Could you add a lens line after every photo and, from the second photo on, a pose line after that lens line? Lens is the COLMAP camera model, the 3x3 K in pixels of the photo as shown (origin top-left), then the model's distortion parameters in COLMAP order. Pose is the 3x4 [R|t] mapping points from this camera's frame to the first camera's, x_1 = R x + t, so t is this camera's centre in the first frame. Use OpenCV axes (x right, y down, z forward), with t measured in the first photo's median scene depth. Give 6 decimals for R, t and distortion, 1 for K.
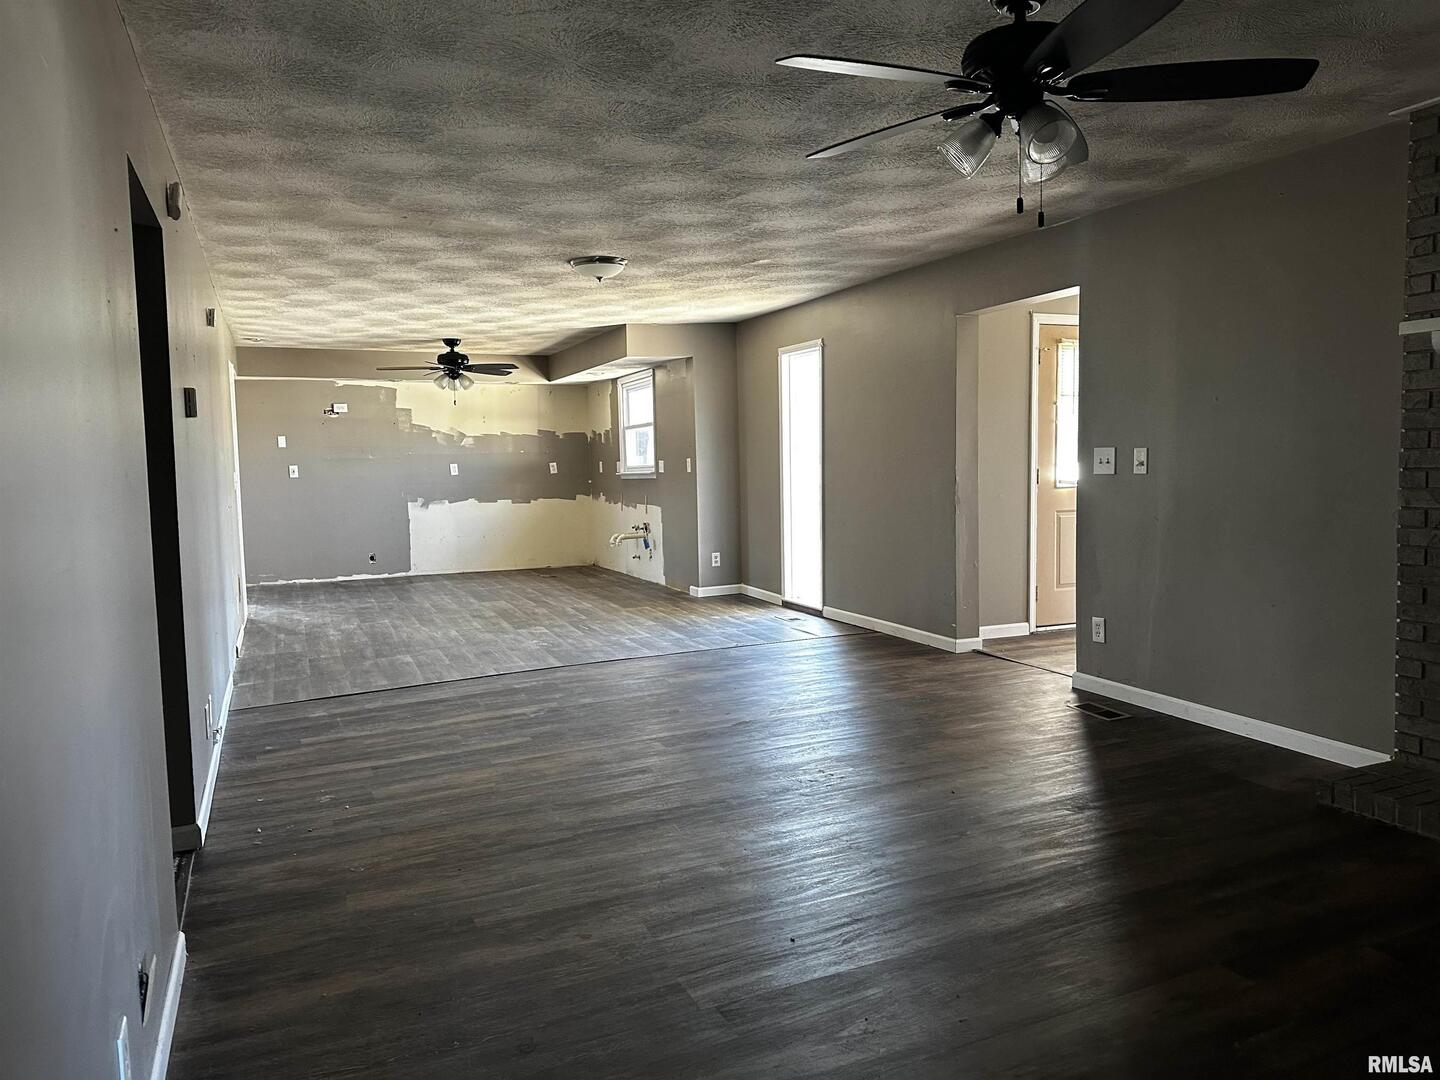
lens RADIAL K [[1013.3, 0, 726.7], [0, 1013.3, 538.3], [0, 0, 1]] dist [0.085001, -0.108319]
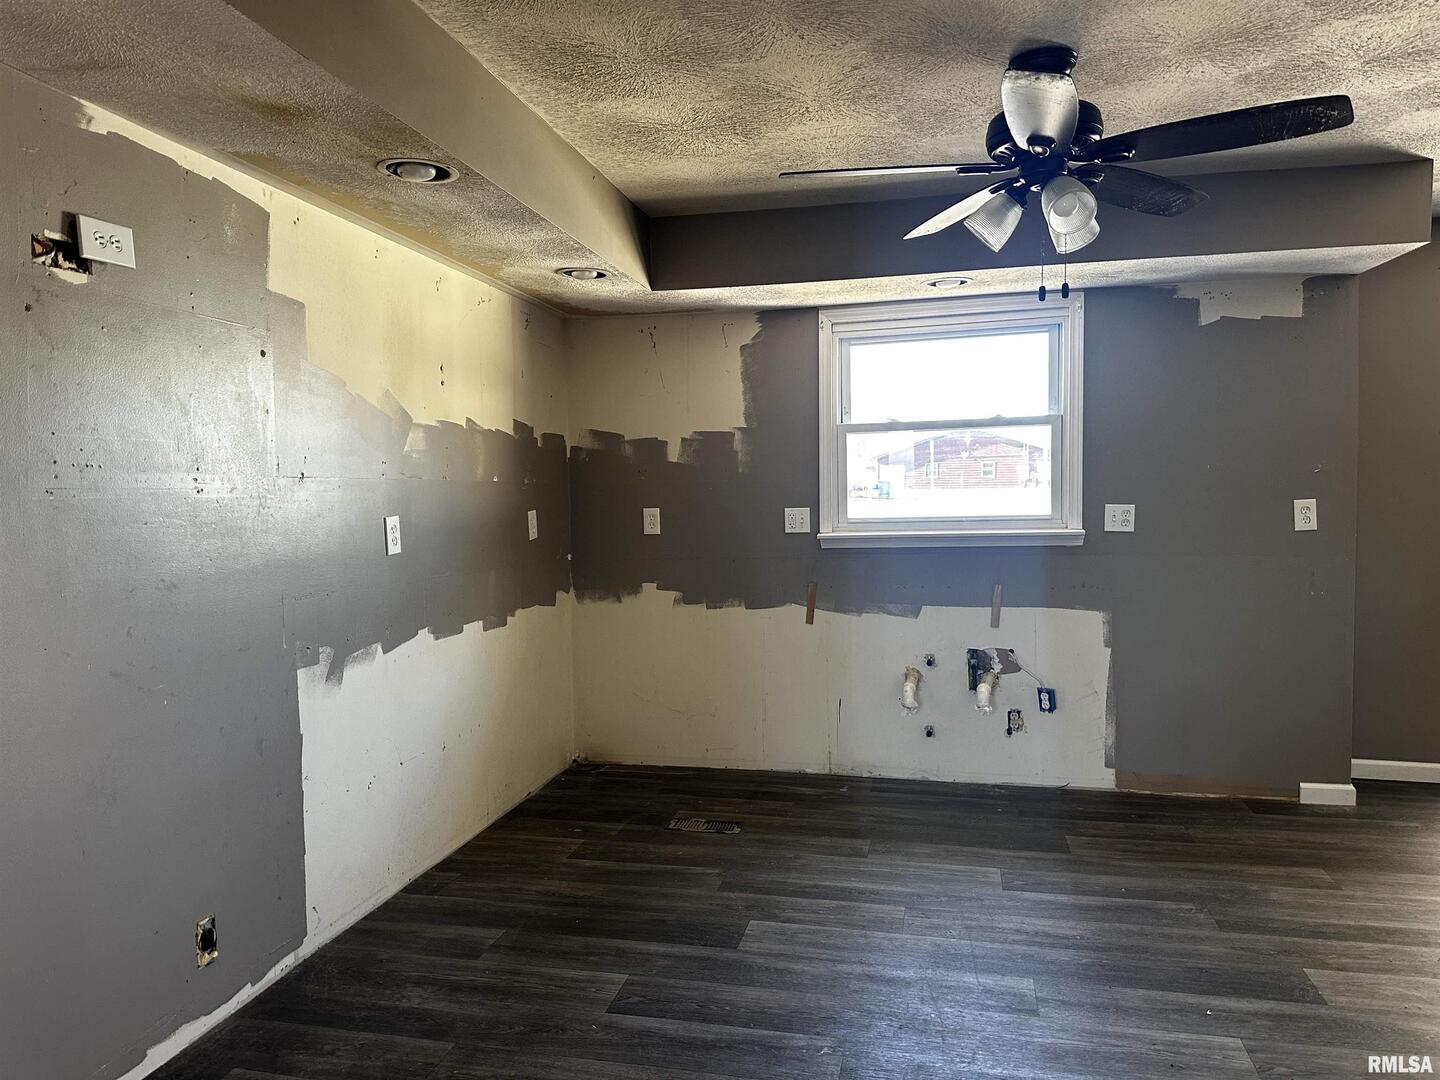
lens RADIAL K [[1013.3, 0, 730.4], [0, 1013.3, 536.9], [0, 0, 1]] dist [0.085001, -0.108319]
pose [[0.594139, -0.022479, 0.804048, -0.454836], [0.060802, 0.998005, -0.017027, -0.057337], [-0.802061, 0.059004, 0.594320, 0.764309]]
